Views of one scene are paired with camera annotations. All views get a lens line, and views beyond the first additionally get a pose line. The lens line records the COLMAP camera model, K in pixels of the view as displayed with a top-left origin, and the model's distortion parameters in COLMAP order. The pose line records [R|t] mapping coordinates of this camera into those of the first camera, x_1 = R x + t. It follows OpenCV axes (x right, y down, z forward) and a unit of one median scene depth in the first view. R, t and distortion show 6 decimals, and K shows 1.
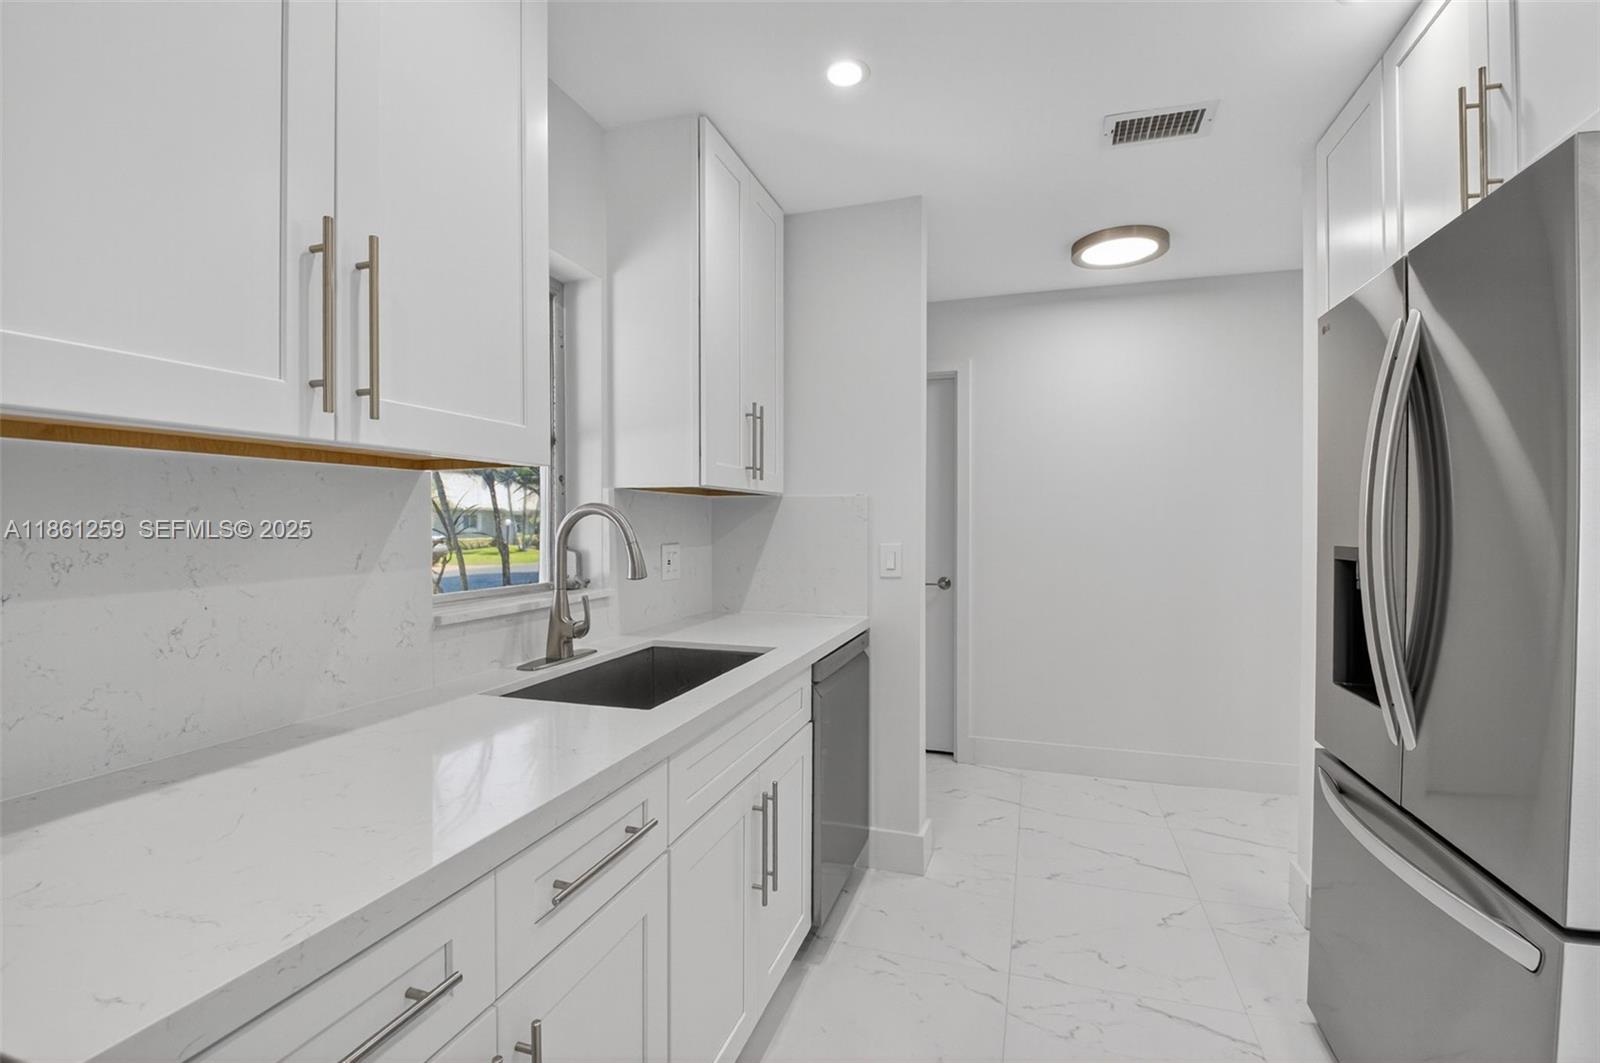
lens RADIAL K [[711.9, 0, 805.5], [0, 711.9, 526.8], [0, 0, 1]] dist [0.001545, -0.000024]
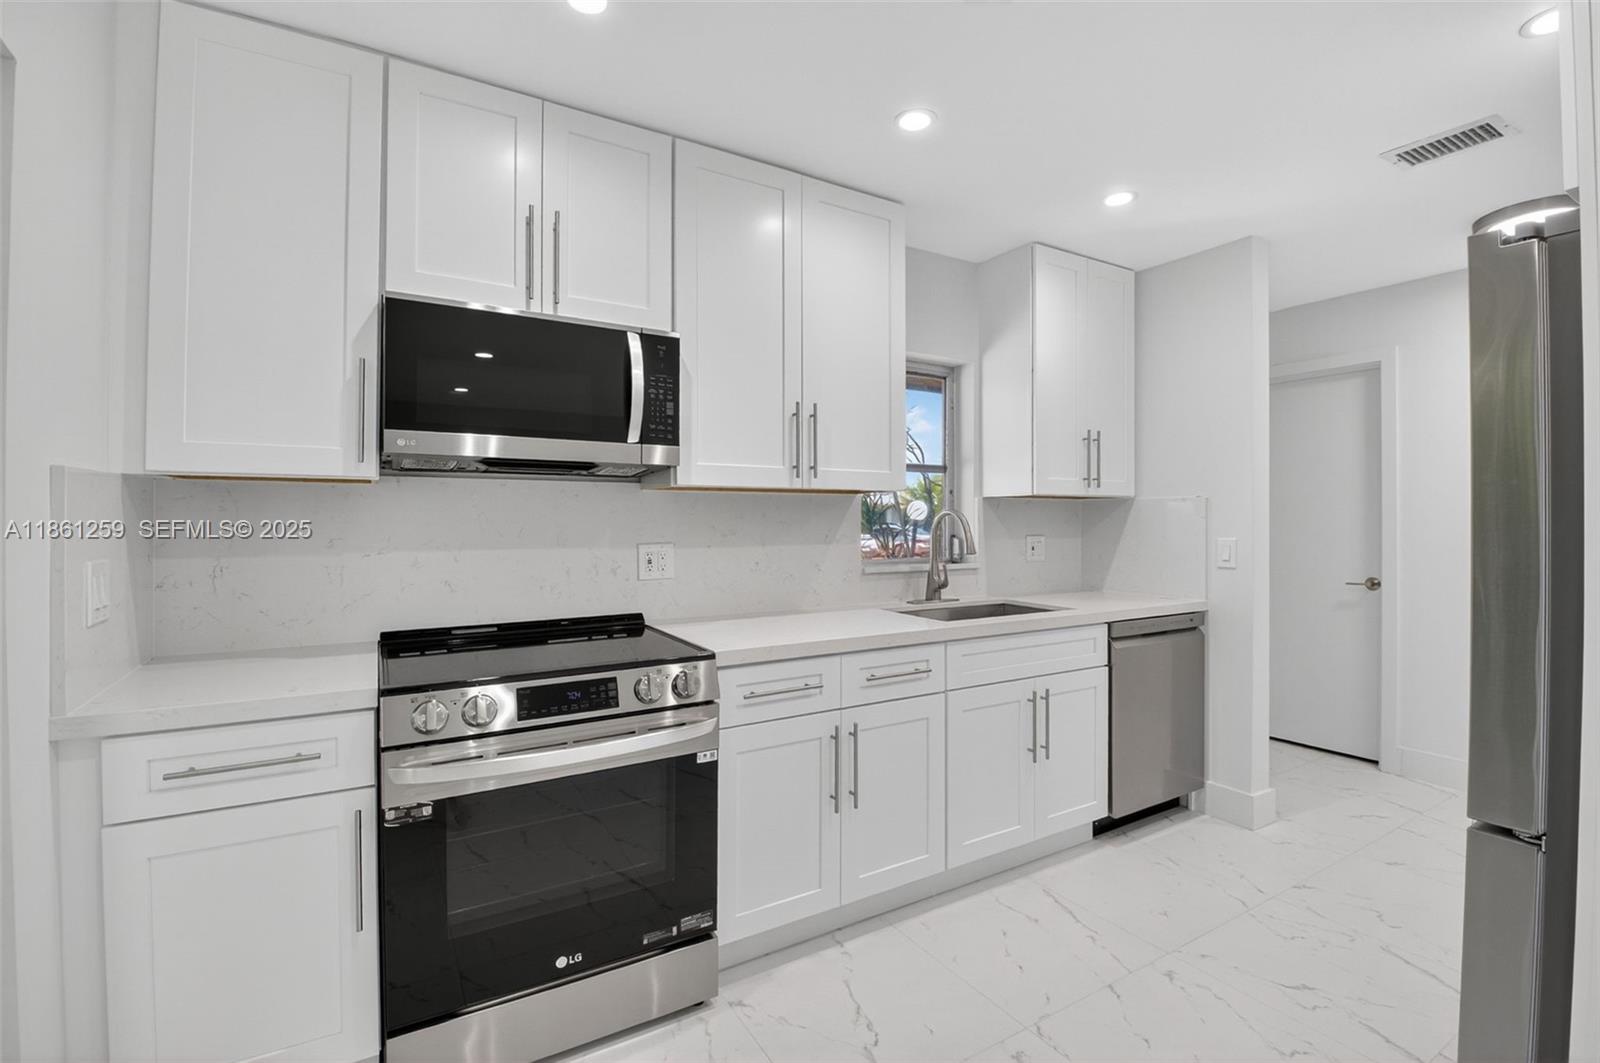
lens RADIAL K [[711.2, 0, 804.1], [0, 711.2, 513.9], [0, 0, 1]] dist [-0.008154, -0.000435]
pose [[0.753674, -0.004440, -0.657233, 0.455602], [-0.004153, 0.999925, -0.011518, -0.000253], [0.657235, 0.011410, 0.753599, -0.405511]]
